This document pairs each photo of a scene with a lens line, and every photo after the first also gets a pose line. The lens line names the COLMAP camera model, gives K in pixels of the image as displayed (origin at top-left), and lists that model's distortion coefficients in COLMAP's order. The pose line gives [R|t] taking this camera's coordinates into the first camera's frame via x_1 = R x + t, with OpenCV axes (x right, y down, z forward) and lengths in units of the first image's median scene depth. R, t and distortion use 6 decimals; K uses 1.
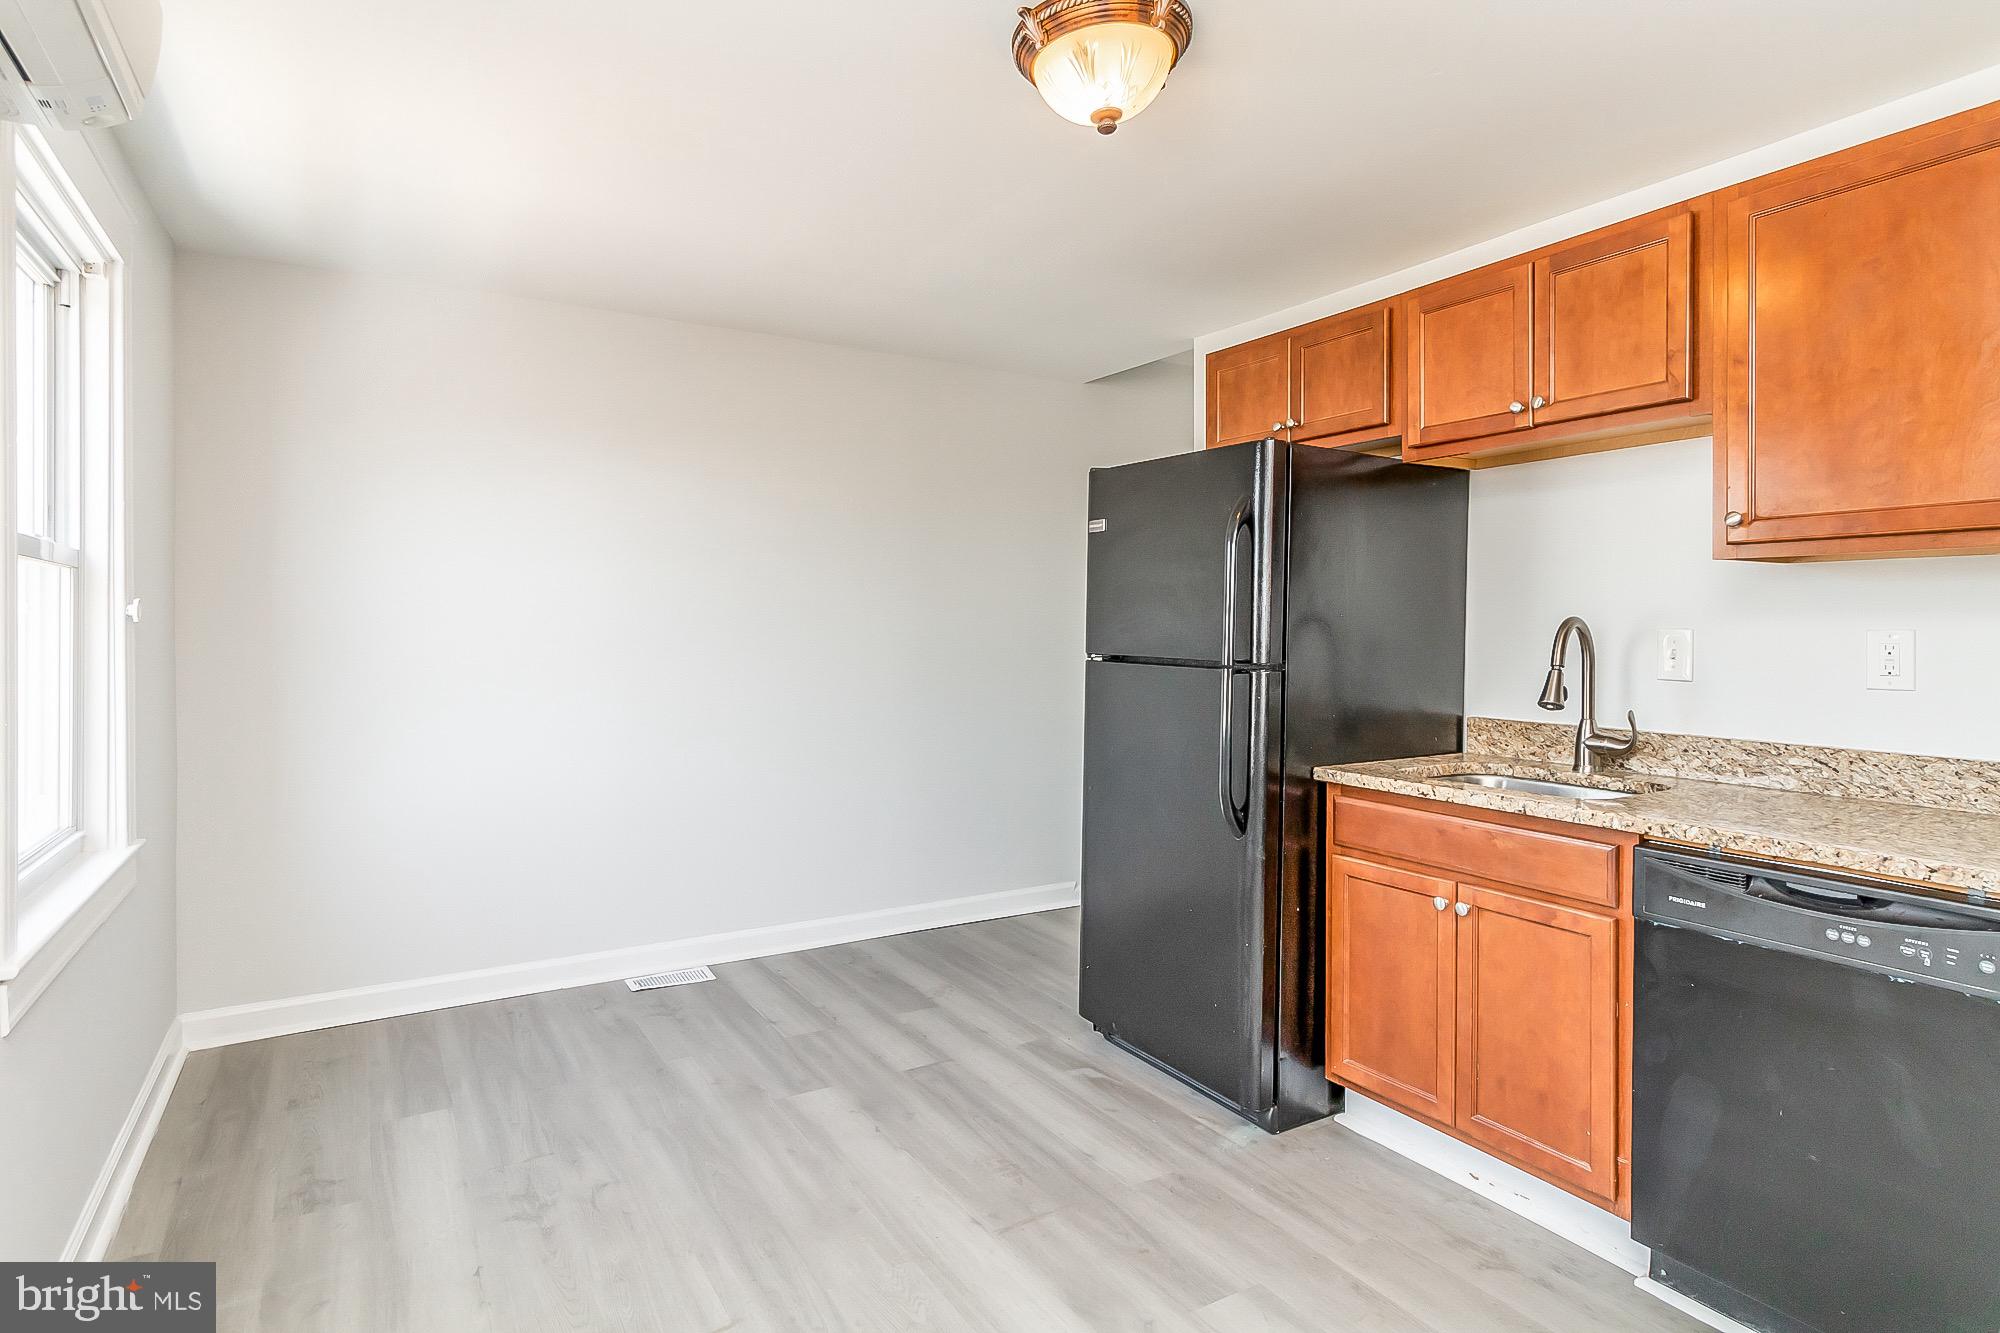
lens RADIAL K [[1061.8, 0, 1029.2], [0, 1061.8, 621.8], [0, 0, 1]] dist [0.000723, 0.002431]
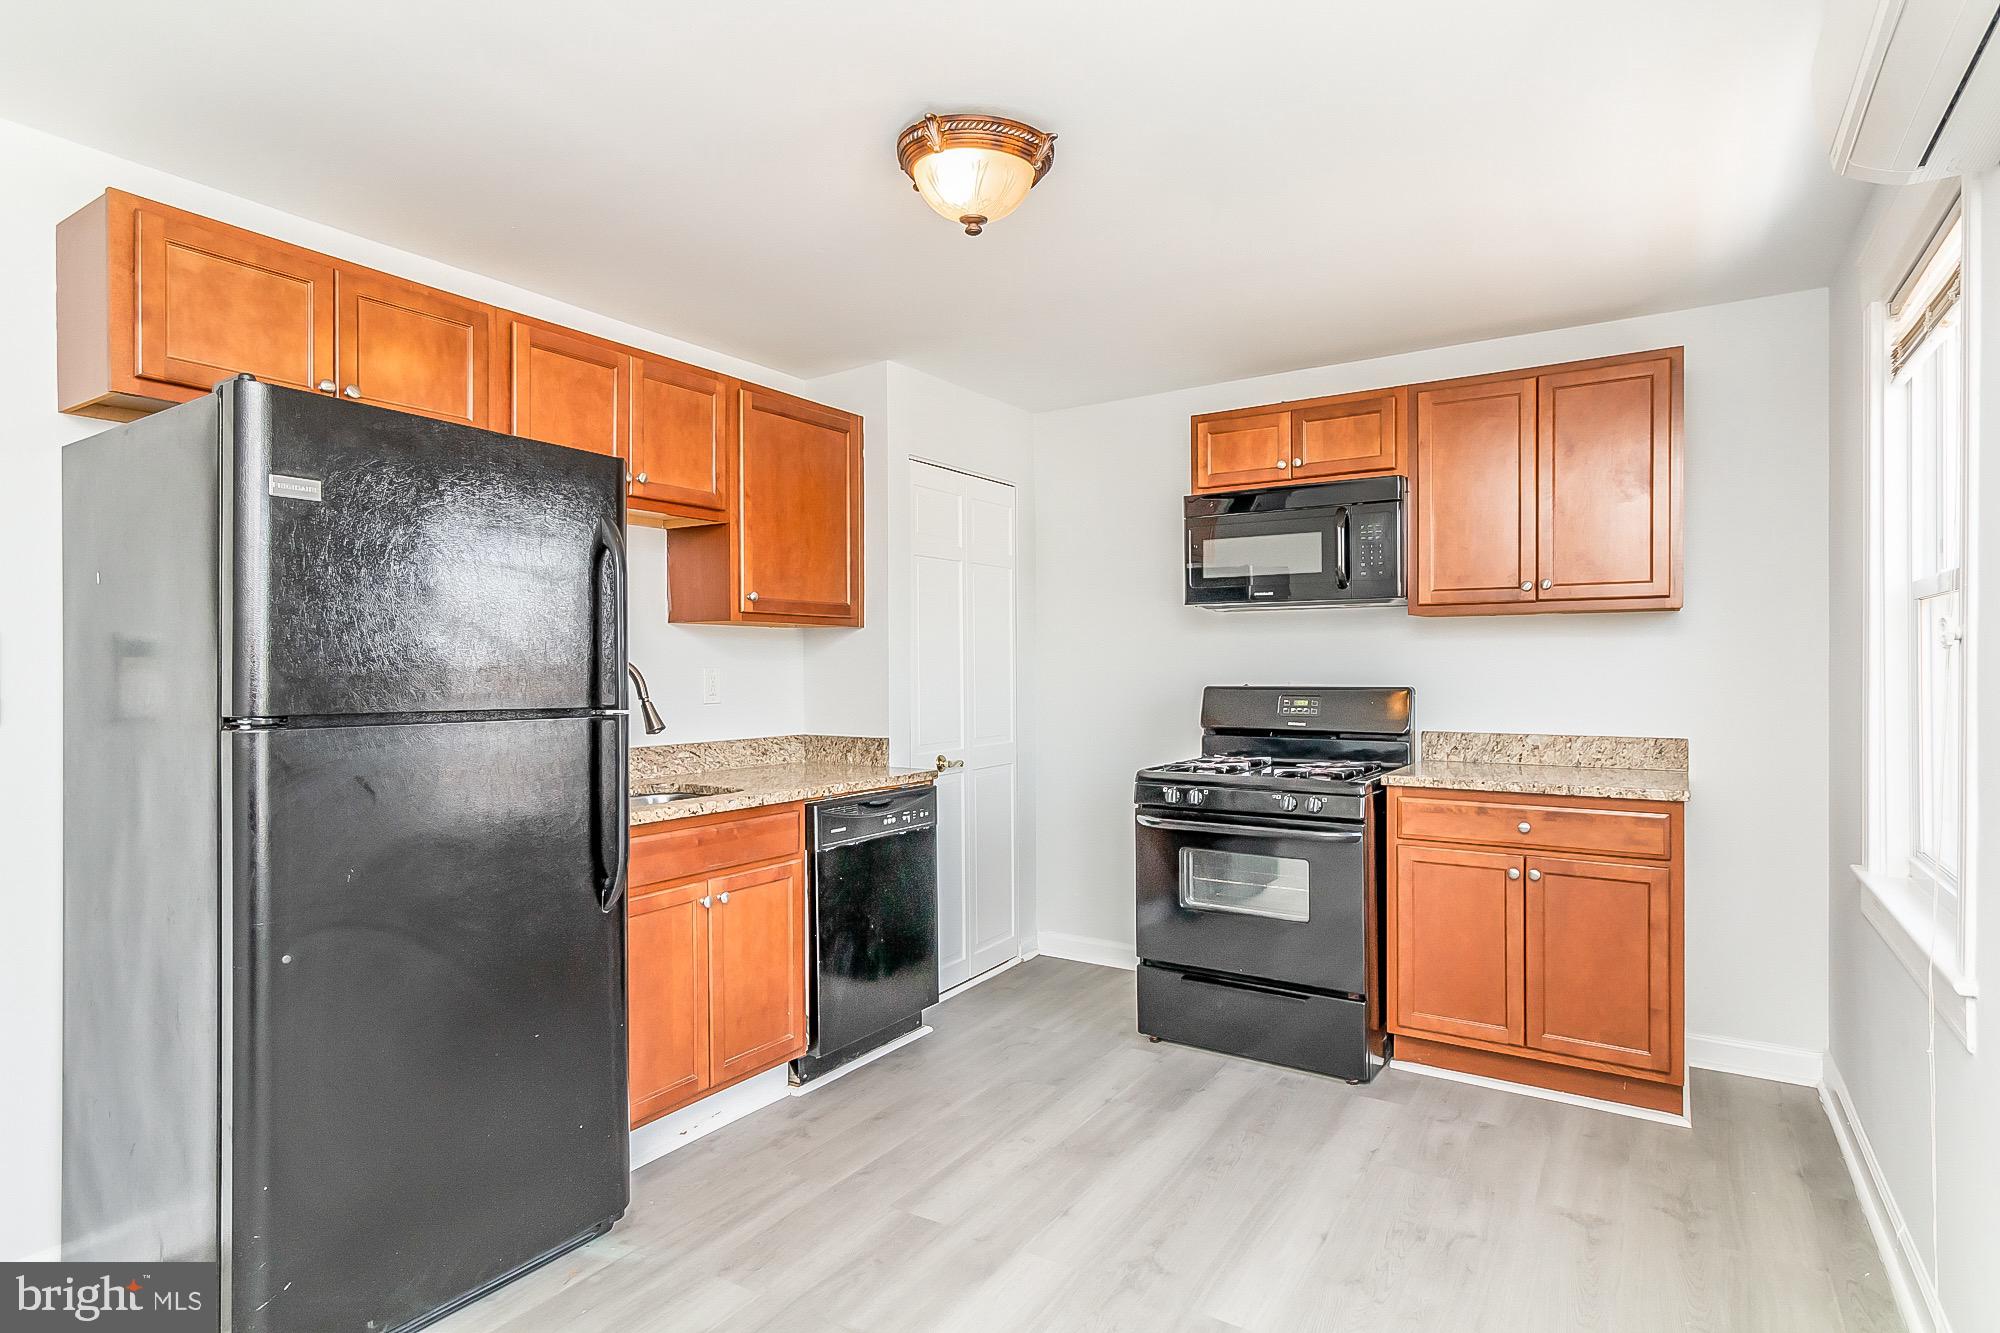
lens RADIAL K [[1061.8, 0, 935.8], [0, 1061.8, 671.0], [0, 0, 1]] dist [0.000723, 0.002431]
pose [[-0.388249, -0.003487, 0.921548, -0.760625], [0.002742, 0.999984, 0.004939, 0.005133], [-0.921550, 0.004445, -0.388234, 1.176973]]
